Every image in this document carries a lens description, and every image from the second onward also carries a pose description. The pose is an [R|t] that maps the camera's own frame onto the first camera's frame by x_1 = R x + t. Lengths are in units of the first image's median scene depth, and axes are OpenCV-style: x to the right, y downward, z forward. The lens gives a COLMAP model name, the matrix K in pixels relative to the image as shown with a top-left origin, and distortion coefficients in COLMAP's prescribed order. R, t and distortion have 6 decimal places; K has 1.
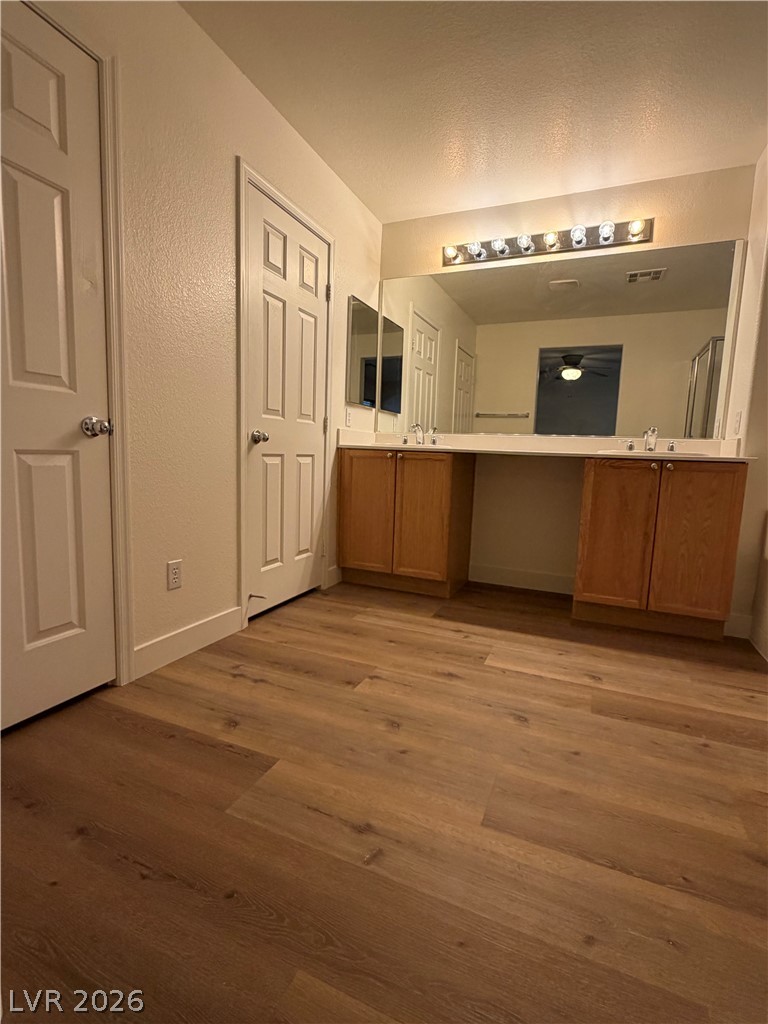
lens RADIAL K [[486.2, 0, 385.3], [0, 486.2, 511.1], [0, 0, 1]] dist [0.001790, 0.000668]
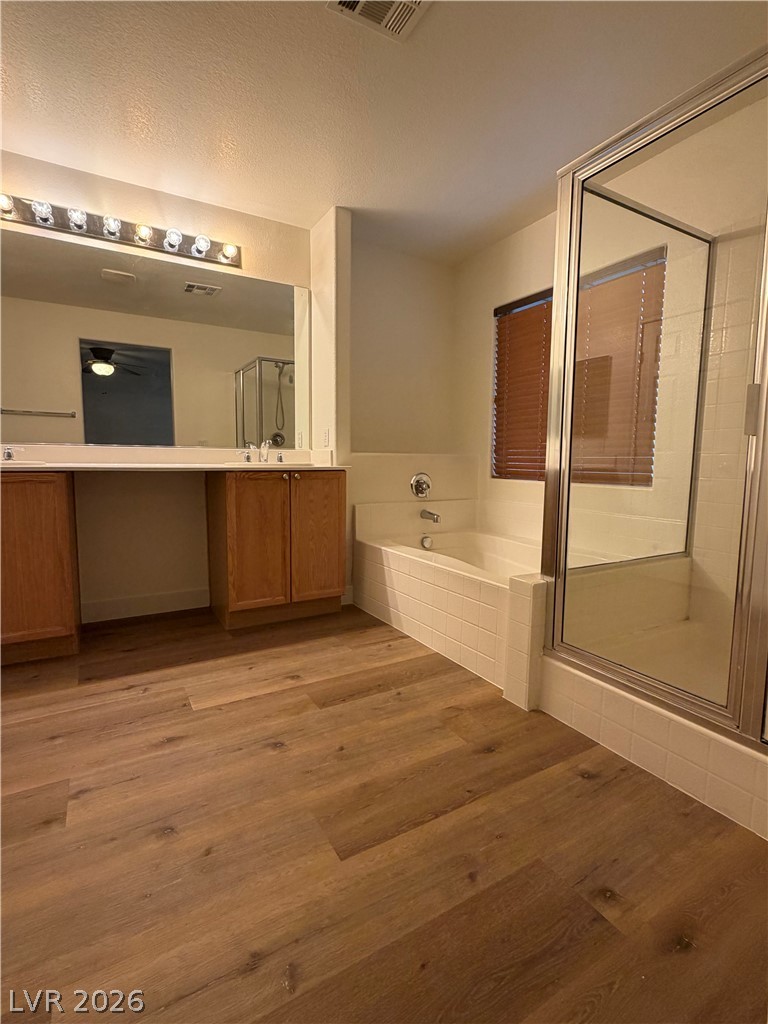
lens RADIAL K [[486.2, 0, 383.9], [0, 486.2, 512.5], [0, 0, 1]] dist [0.001790, 0.000668]
pose [[0.595287, -0.118209, 0.794770, -0.231724], [0.108620, 0.991879, 0.066168, -0.062292], [-0.796137, 0.046939, 0.603293, 0.144365]]
